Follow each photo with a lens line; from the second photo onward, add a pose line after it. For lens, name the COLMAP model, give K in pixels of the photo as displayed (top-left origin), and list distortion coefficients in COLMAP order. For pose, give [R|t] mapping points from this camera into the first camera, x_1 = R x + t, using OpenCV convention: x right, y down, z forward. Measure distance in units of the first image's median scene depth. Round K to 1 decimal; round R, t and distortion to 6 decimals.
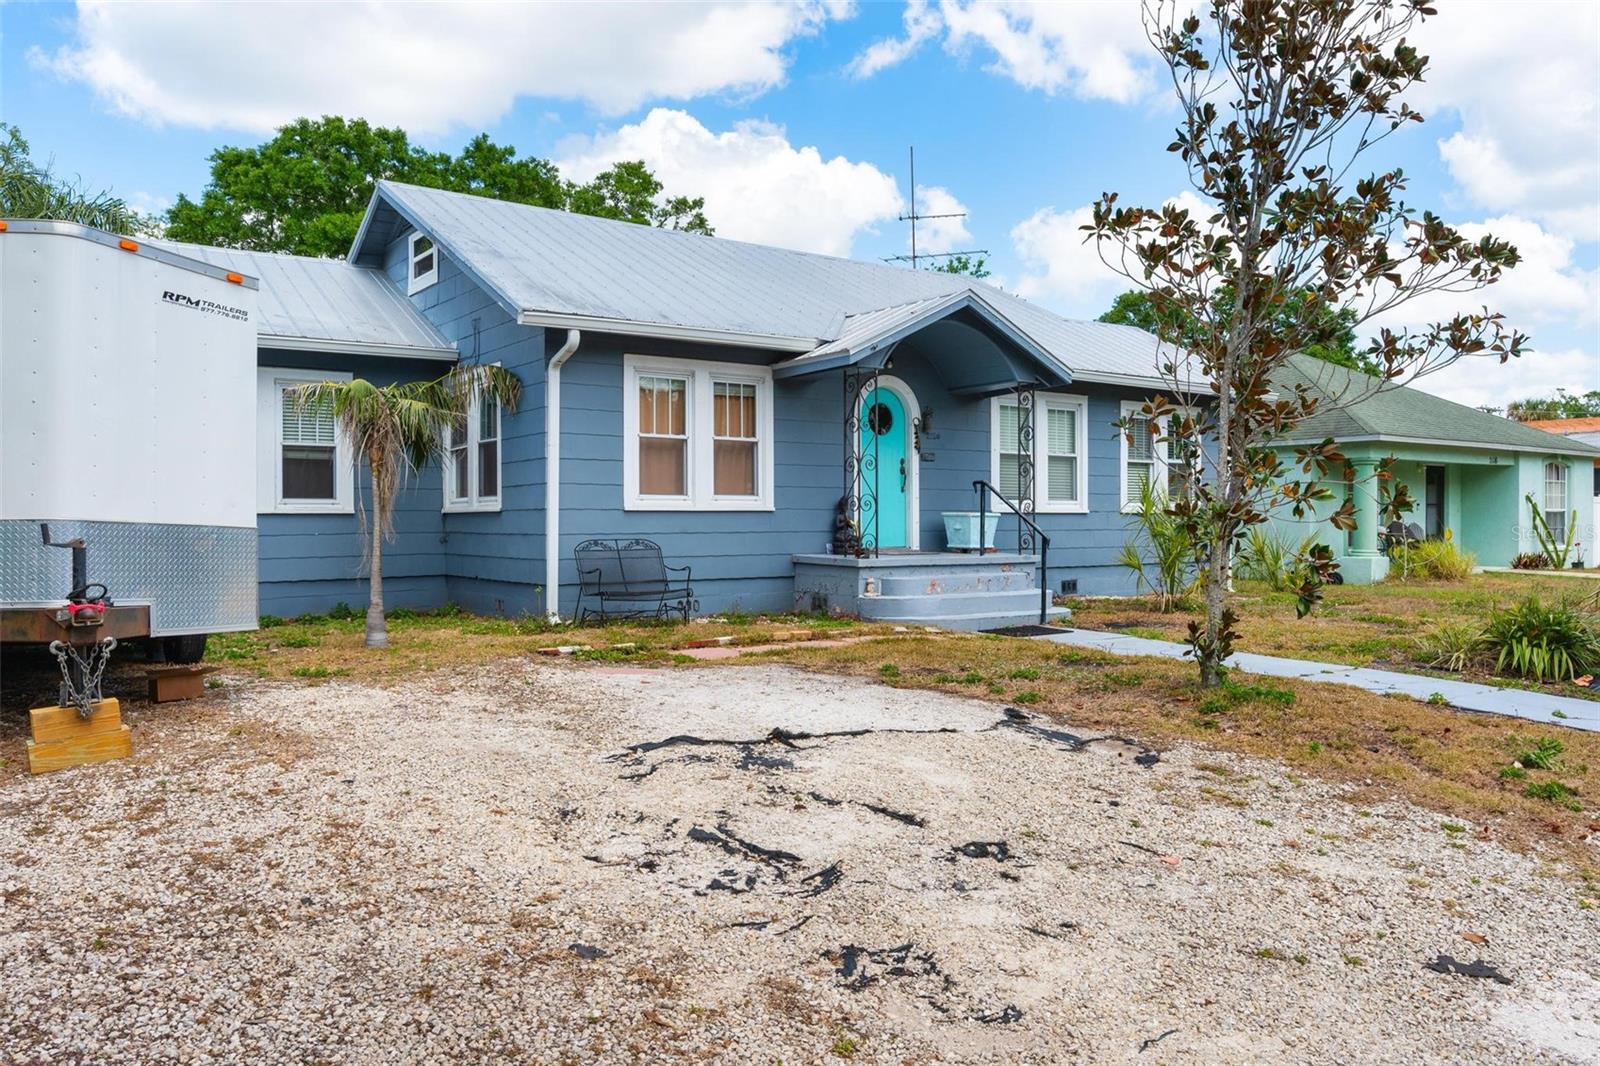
lens RADIAL K [[1124.6, 0, 797.8], [0, 1124.6, 528.2], [0, 0, 1]] dist [-0.044025, -0.000279]
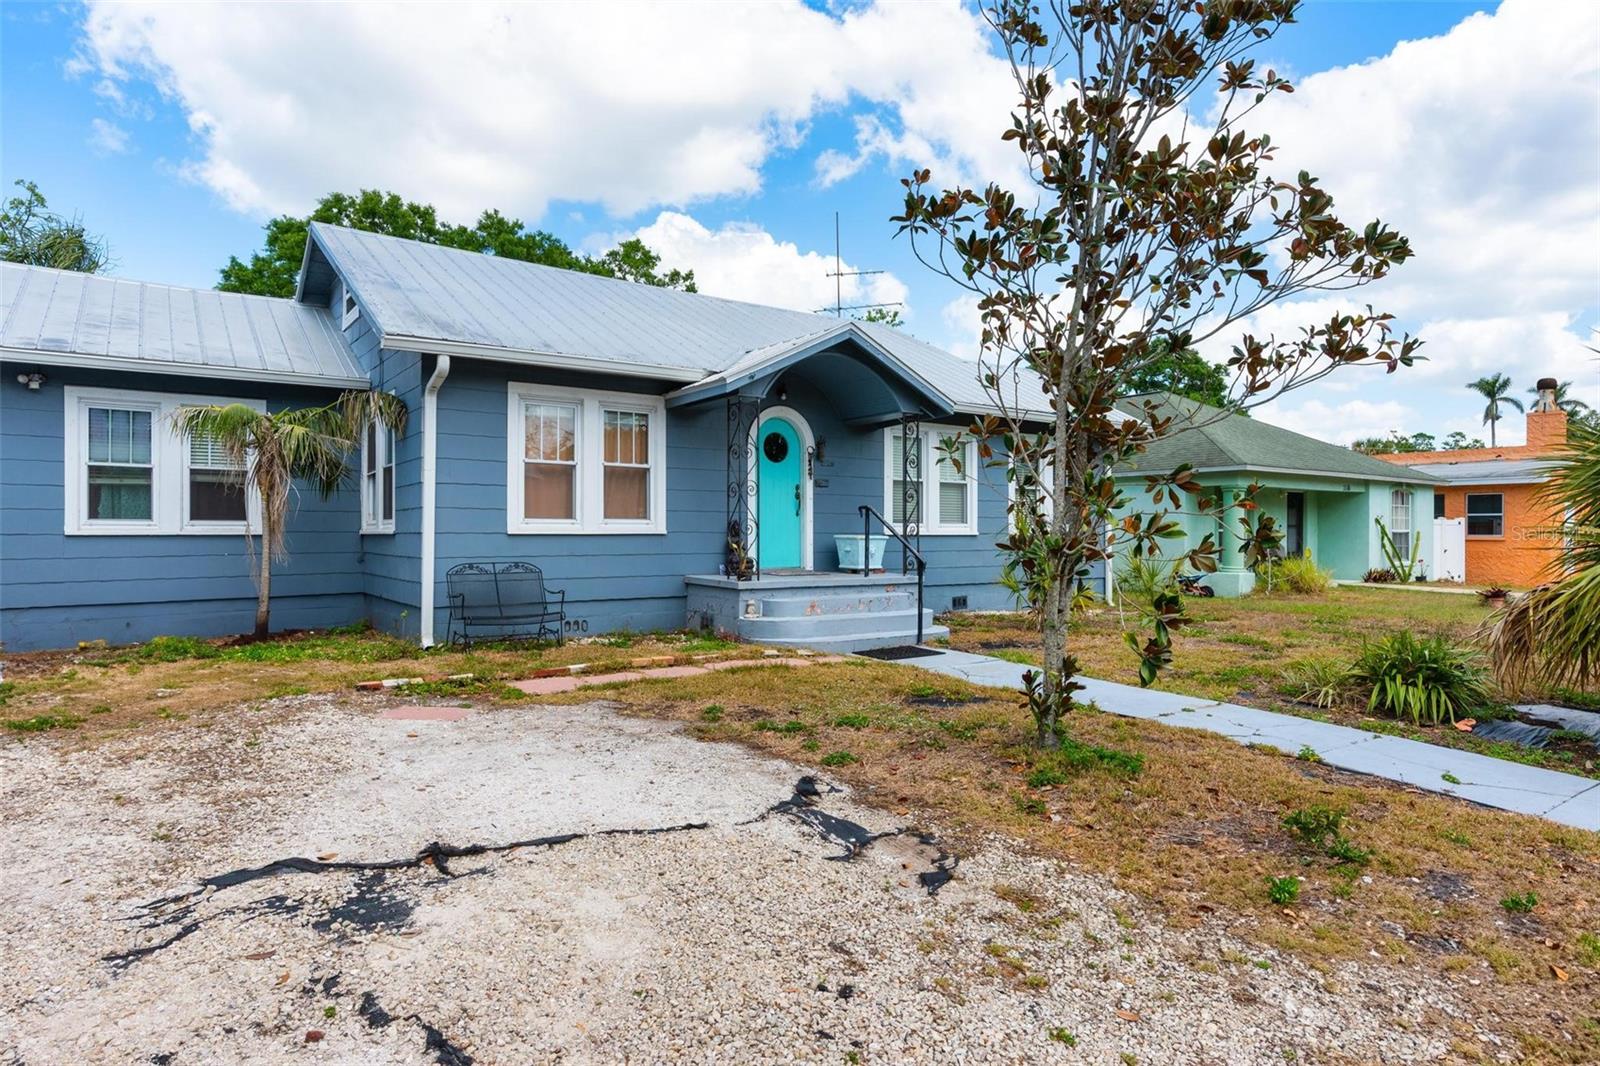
lens RADIAL K [[875.4, 0, 802.4], [0, 875.4, 526.5], [0, 0, 1]] dist [-0.015910, -0.001096]
pose [[0.999940, 0.004196, 0.010084, 0.108999], [-0.004061, 0.999902, -0.013400, -0.013209], [-0.010139, 0.013359, 0.999859, 0.202510]]
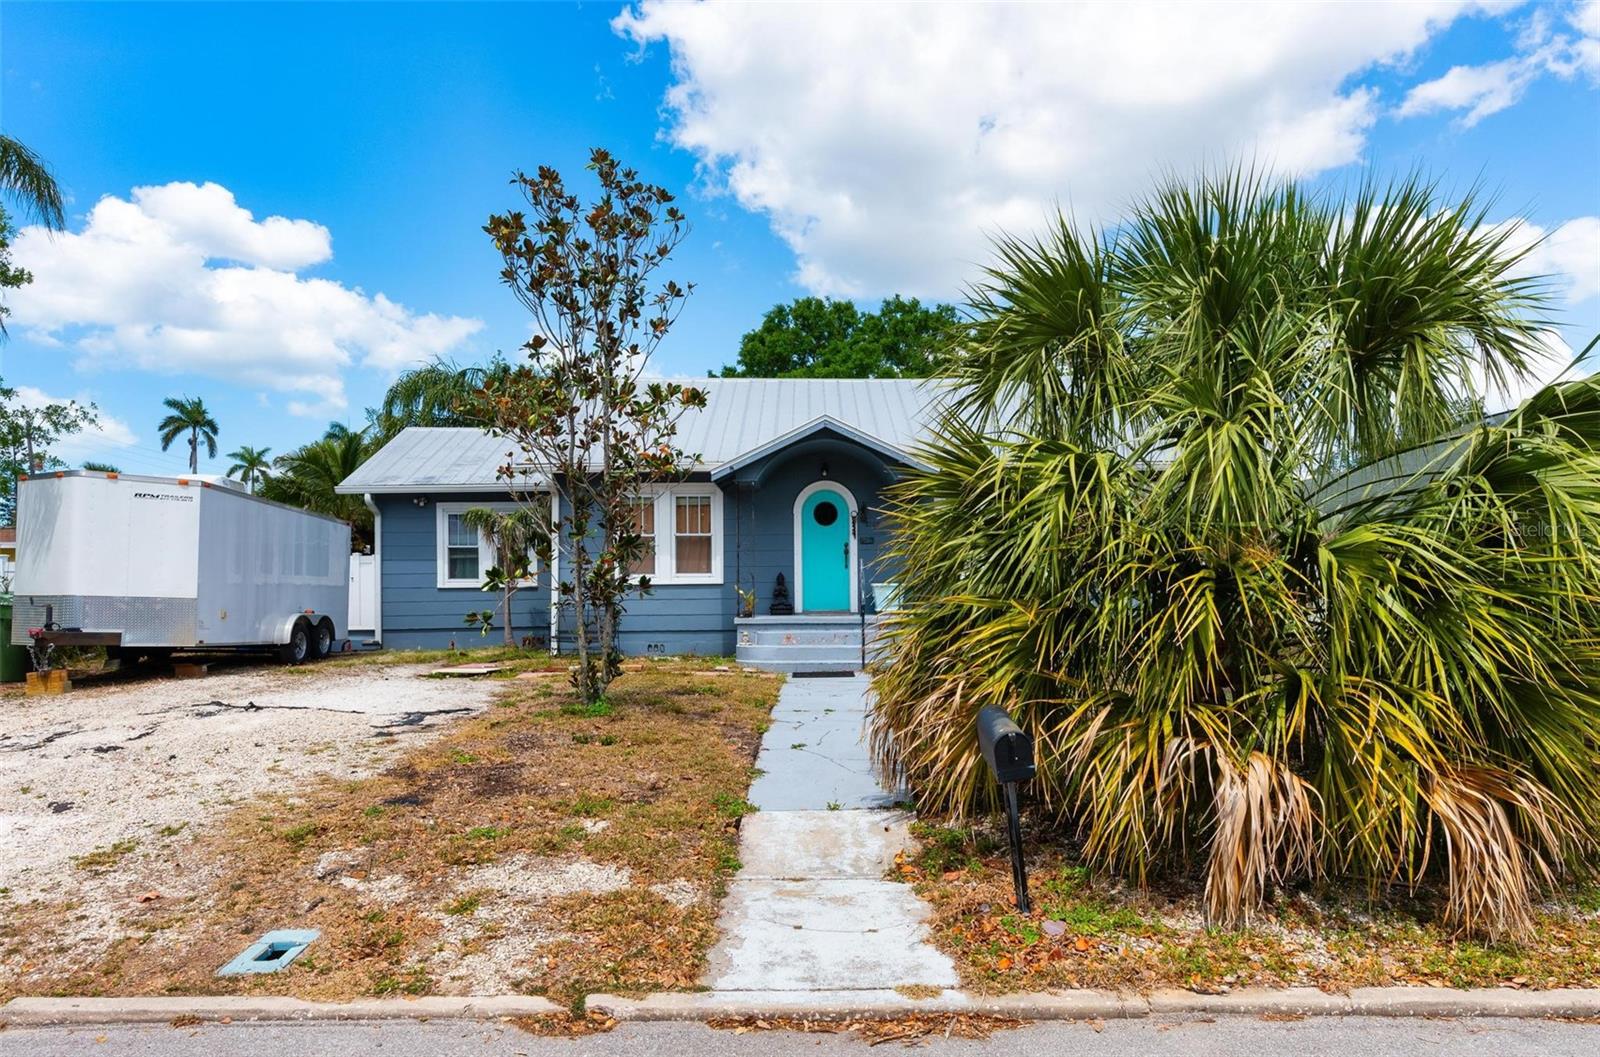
lens RADIAL K [[934.6, 0, 813.3], [0, 934.6, 579.3], [0, 0, 1]] dist [0.025801, 0.000296]
pose [[0.820636, -0.007625, -0.571400, 0.833169], [0.000684, 0.999923, -0.012361, -0.007138], [0.571451, 0.009753, 0.820578, 0.102465]]
